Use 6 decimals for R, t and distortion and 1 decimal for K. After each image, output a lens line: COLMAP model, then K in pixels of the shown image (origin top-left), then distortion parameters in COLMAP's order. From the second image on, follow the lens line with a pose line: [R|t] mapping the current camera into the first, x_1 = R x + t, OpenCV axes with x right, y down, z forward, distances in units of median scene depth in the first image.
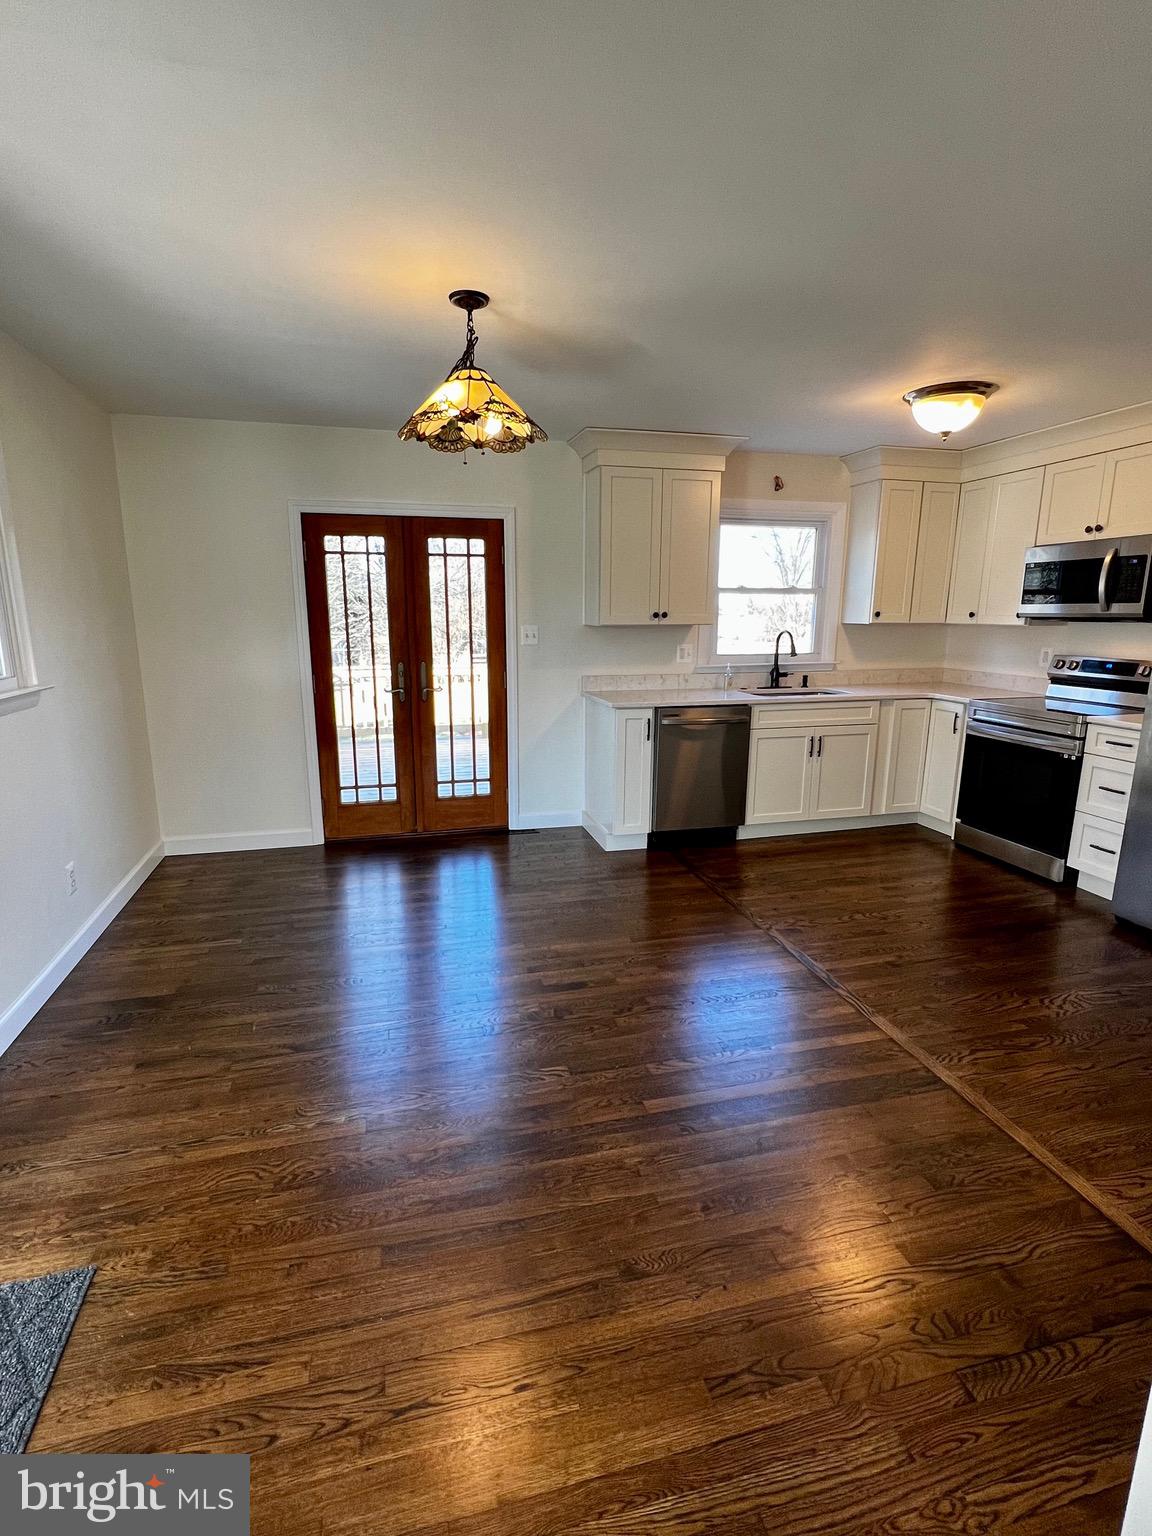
lens RADIAL K [[744.5, 0, 576.0], [0, 744.5, 768.0], [0, 0, 1]] dist [0.001808, 0.000878]
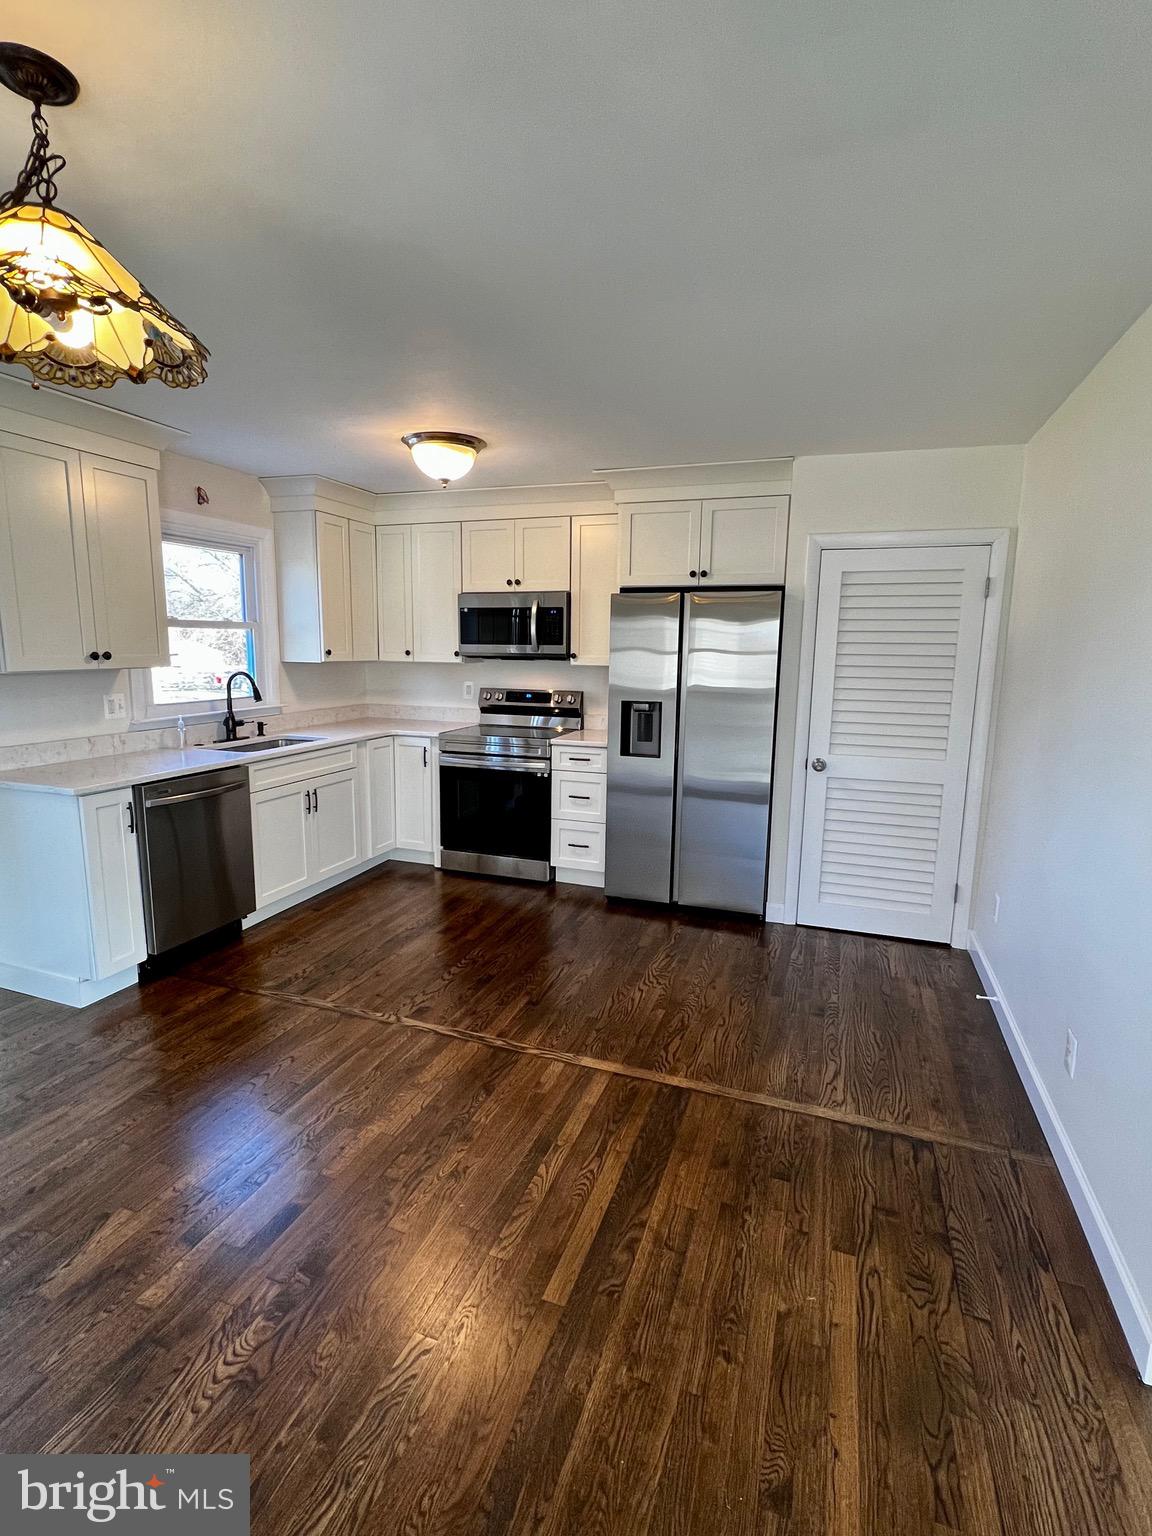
lens RADIAL K [[744.5, 0, 576.0], [0, 744.5, 768.0], [0, 0, 1]] dist [0.001808, 0.000878]
pose [[0.571038, -0.129687, 0.810615, -0.217047], [0.159186, 0.986193, 0.045638, -0.059662], [-0.805342, 0.102978, 0.583798, 0.228842]]
